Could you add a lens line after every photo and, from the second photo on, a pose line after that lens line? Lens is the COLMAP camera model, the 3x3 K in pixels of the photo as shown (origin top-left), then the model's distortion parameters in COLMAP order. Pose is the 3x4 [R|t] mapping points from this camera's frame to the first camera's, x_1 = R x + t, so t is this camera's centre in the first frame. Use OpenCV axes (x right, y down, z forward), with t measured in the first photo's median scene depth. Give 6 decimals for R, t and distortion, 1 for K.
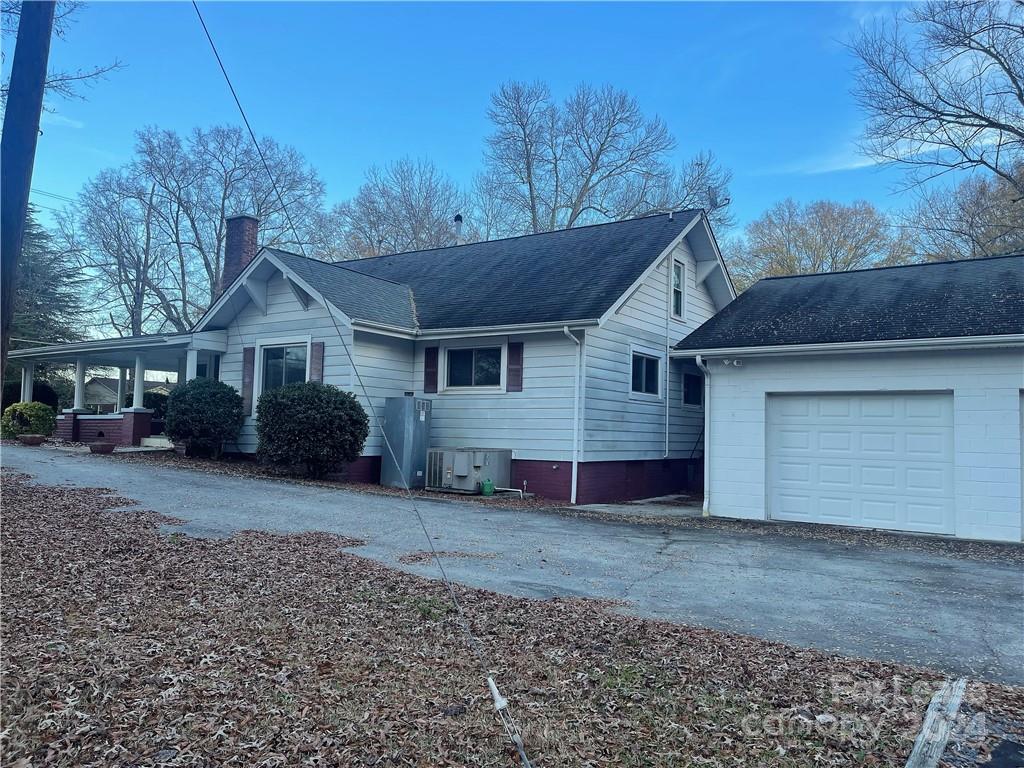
lens RADIAL K [[769.9, 0, 519.1], [0, 769.9, 379.8], [0, 0, 1]] dist [0.066532, -0.078763]
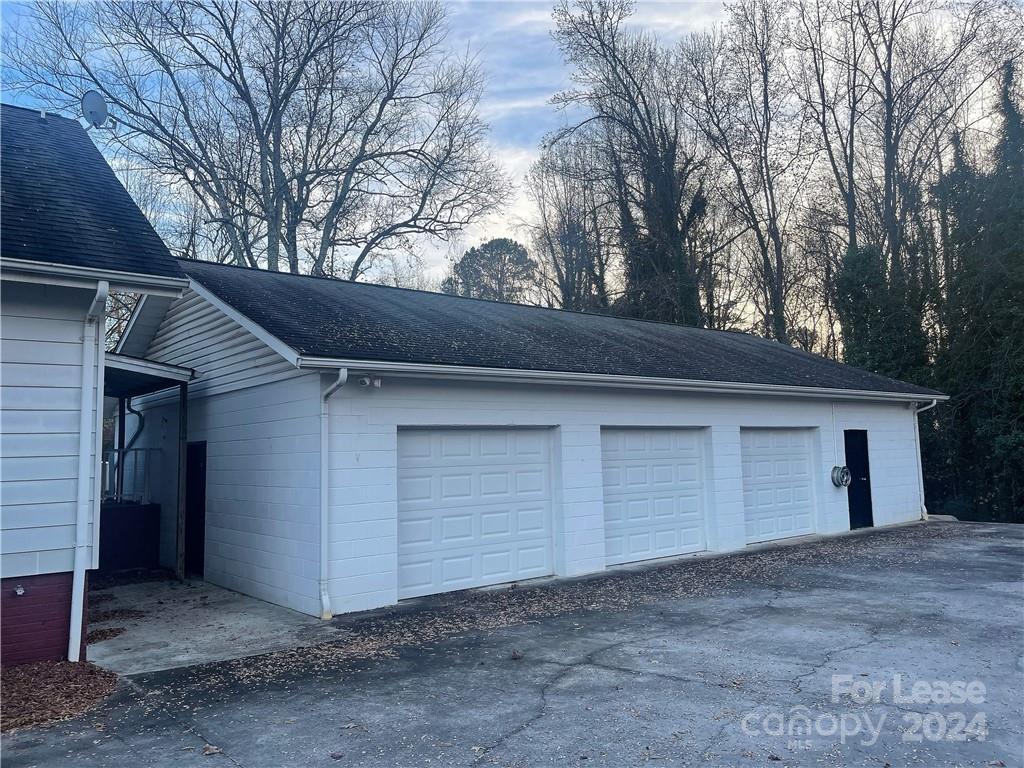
lens RADIAL K [[769.9, 0, 519.1], [0, 769.9, 379.8], [0, 0, 1]] dist [0.066532, -0.078763]
pose [[0.289564, 0.075779, 0.954154, -0.354230], [-0.012804, 0.997079, -0.075302, 0.026248], [-0.957073, 0.009588, 0.289688, 0.678434]]
